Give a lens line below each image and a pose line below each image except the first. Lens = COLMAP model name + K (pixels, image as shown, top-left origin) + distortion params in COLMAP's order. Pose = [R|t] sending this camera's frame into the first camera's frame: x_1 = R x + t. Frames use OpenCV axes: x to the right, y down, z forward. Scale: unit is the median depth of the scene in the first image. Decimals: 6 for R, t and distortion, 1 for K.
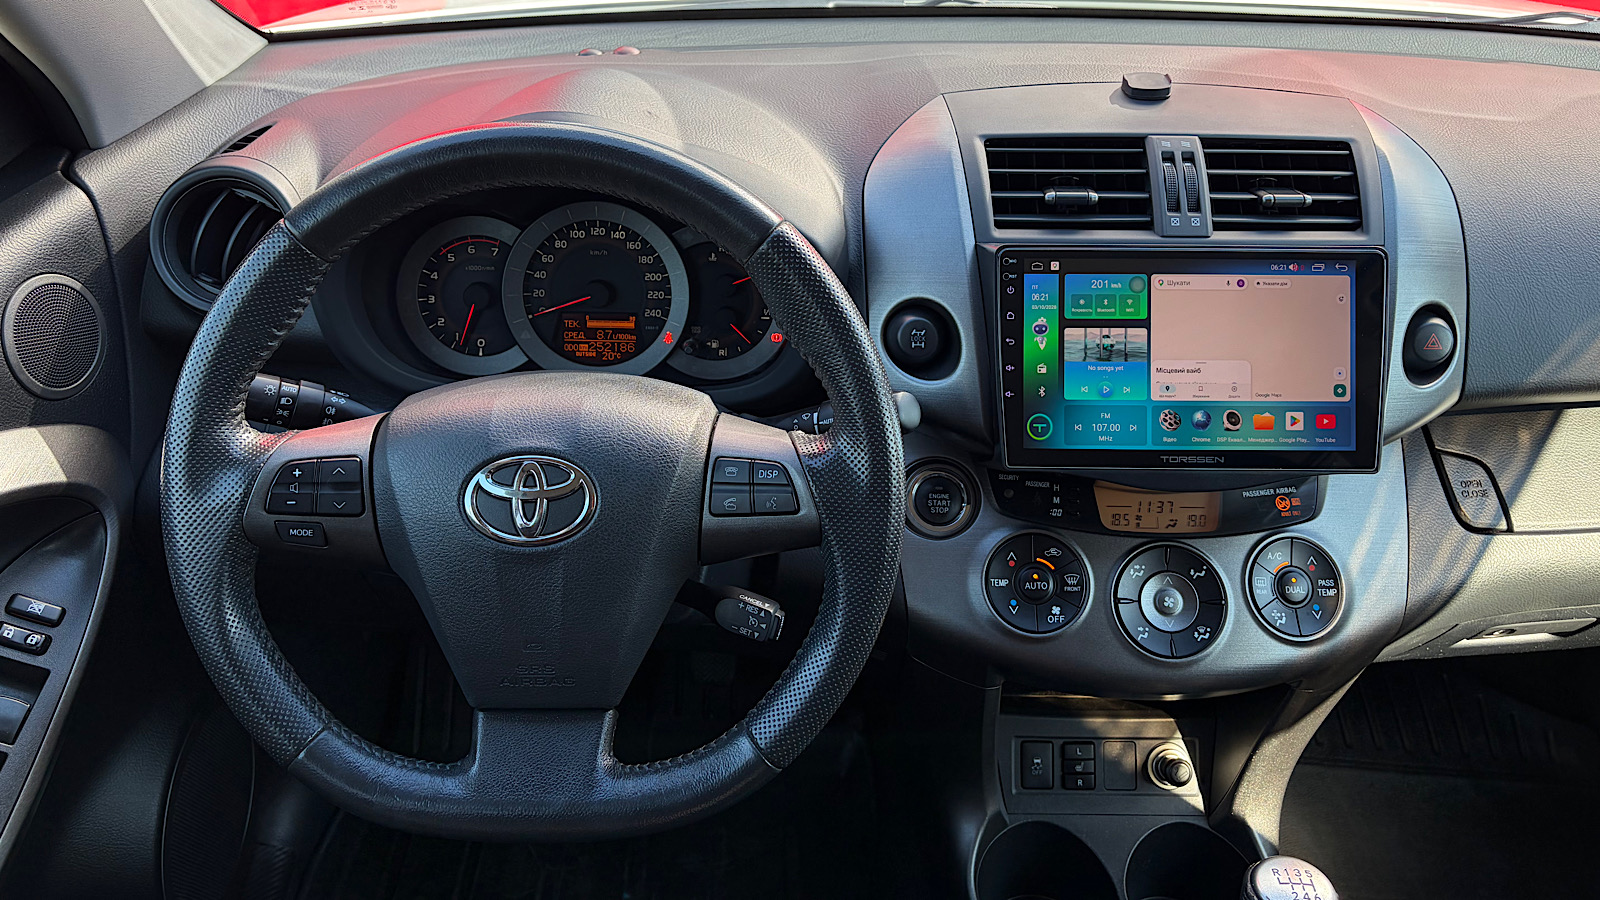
lens RADIAL K [[1216.5, 0, 775.5], [0, 1216.5, 408.8], [0, 0, 1]] dist [0.066484, -0.085655]
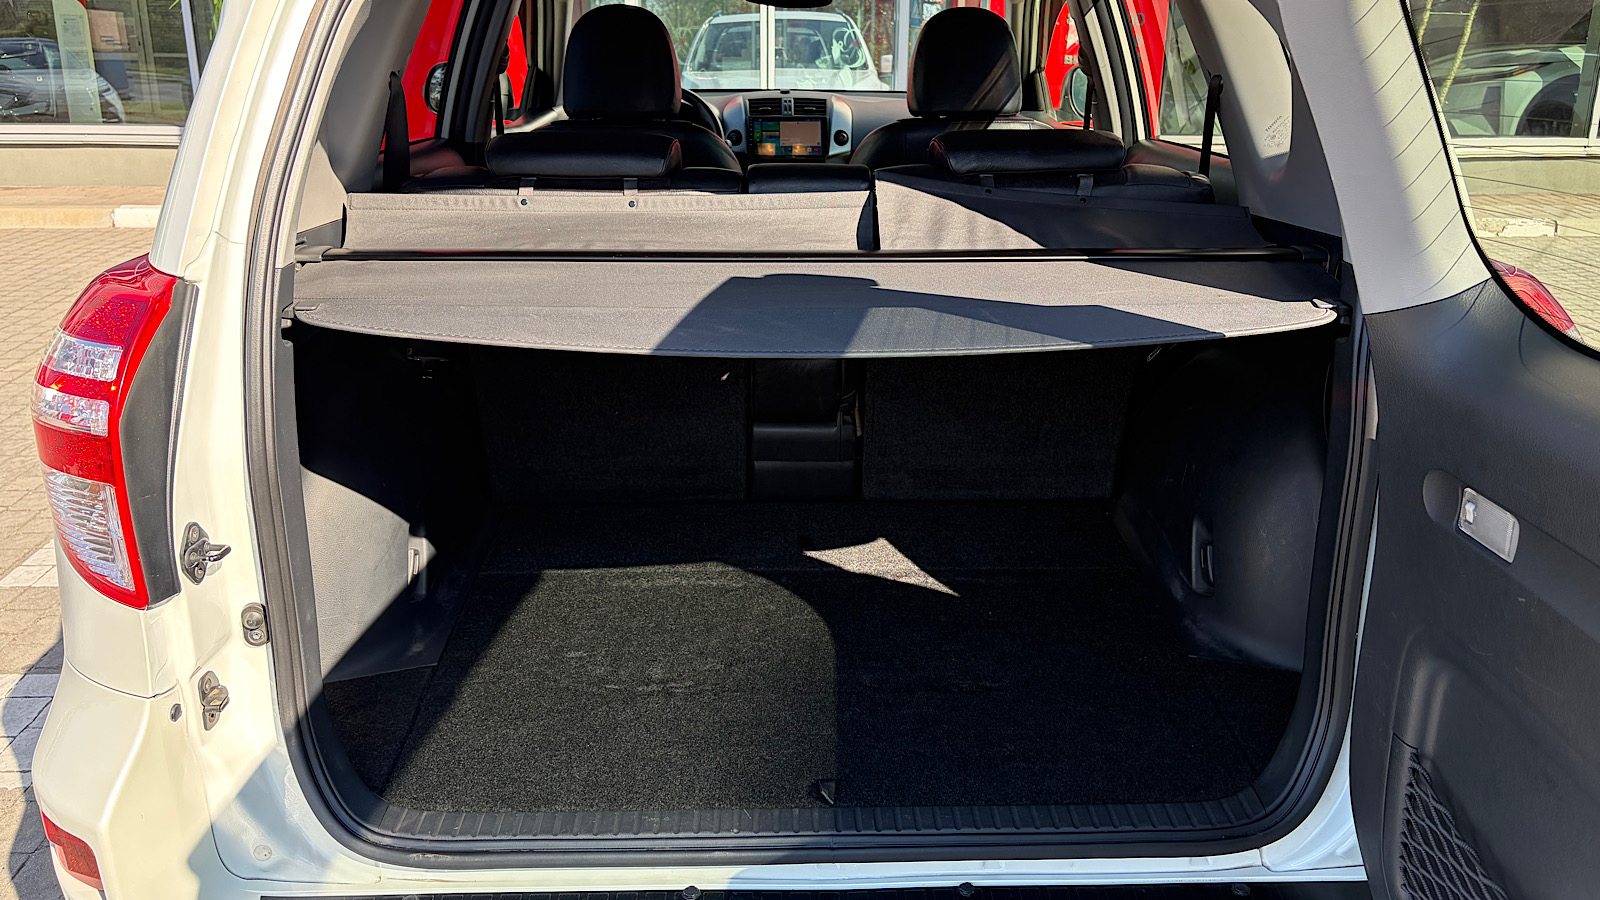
lens RADIAL K [[1162.3, 0, 775.2], [0, 1162.3, 449.7], [0, 0, 1]] dist [0.002585, 0.001204]
pose [[0.999777, -0.014532, 0.015342, 0.187741], [0.016772, 0.987347, -0.157687, 1.822424], [-0.012856, 0.157909, 0.987370, -3.212532]]
